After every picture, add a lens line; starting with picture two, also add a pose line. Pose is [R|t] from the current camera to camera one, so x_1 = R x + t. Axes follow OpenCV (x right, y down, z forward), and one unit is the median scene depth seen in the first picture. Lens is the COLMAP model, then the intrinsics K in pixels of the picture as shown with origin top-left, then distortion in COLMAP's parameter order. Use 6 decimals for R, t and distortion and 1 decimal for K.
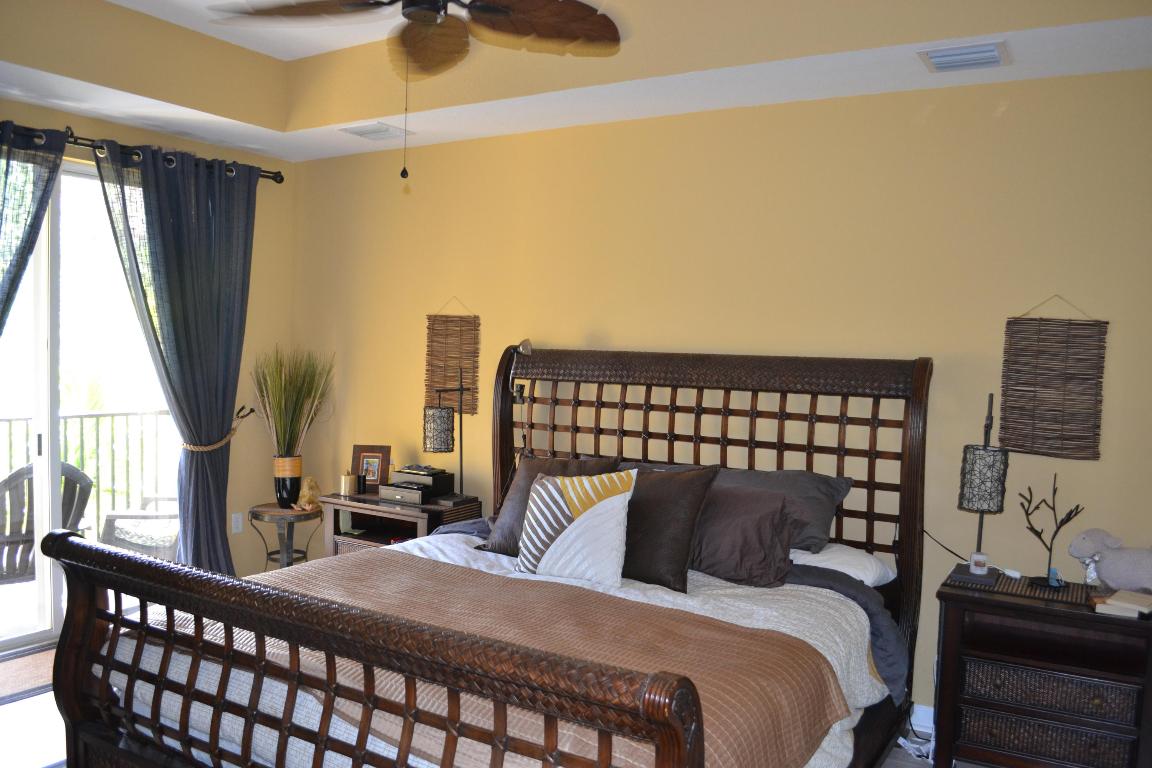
lens RADIAL K [[924.1, 0, 569.1], [0, 924.1, 378.2], [0, 0, 1]] dist [-0.075769, 0.004337]
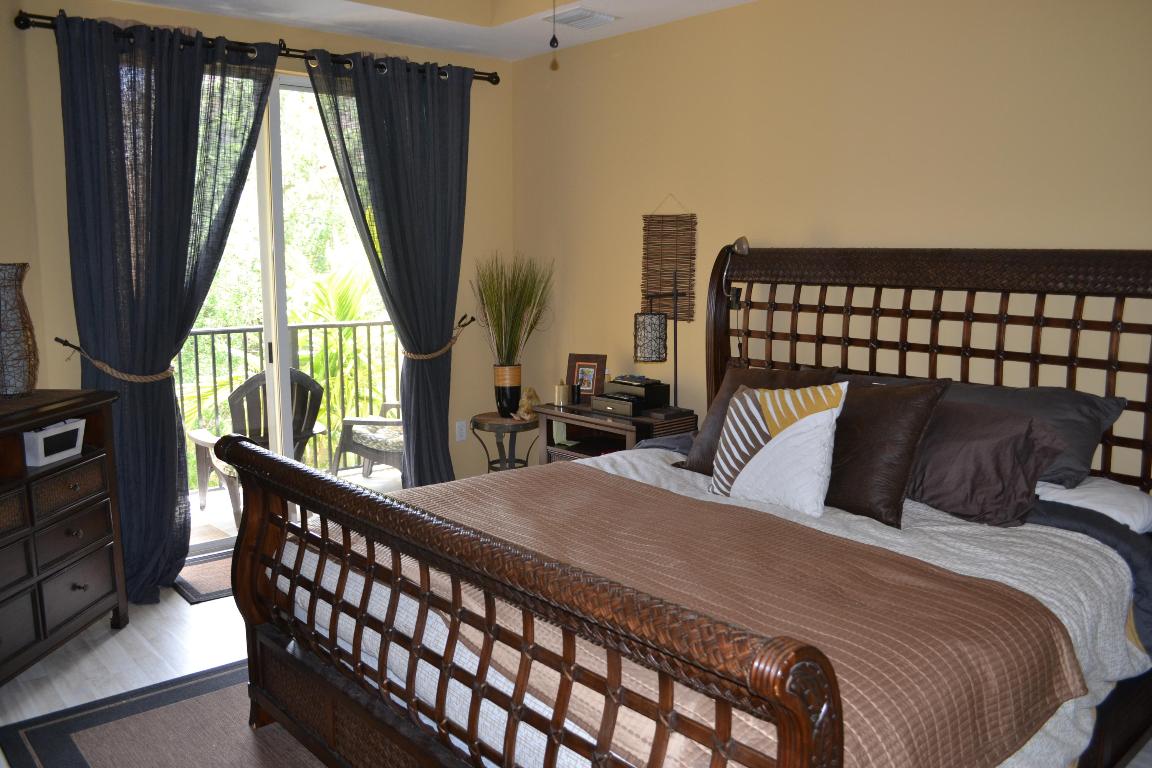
lens RADIAL K [[924.1, 0, 568.3], [0, 924.1, 383.9], [0, 0, 1]] dist [-0.075769, 0.004337]
pose [[0.956011, 0.016488, -0.292867, 0.069619], [0.012871, 0.995099, 0.098039, 0.012297], [0.293048, -0.097496, 0.951114, 0.102771]]
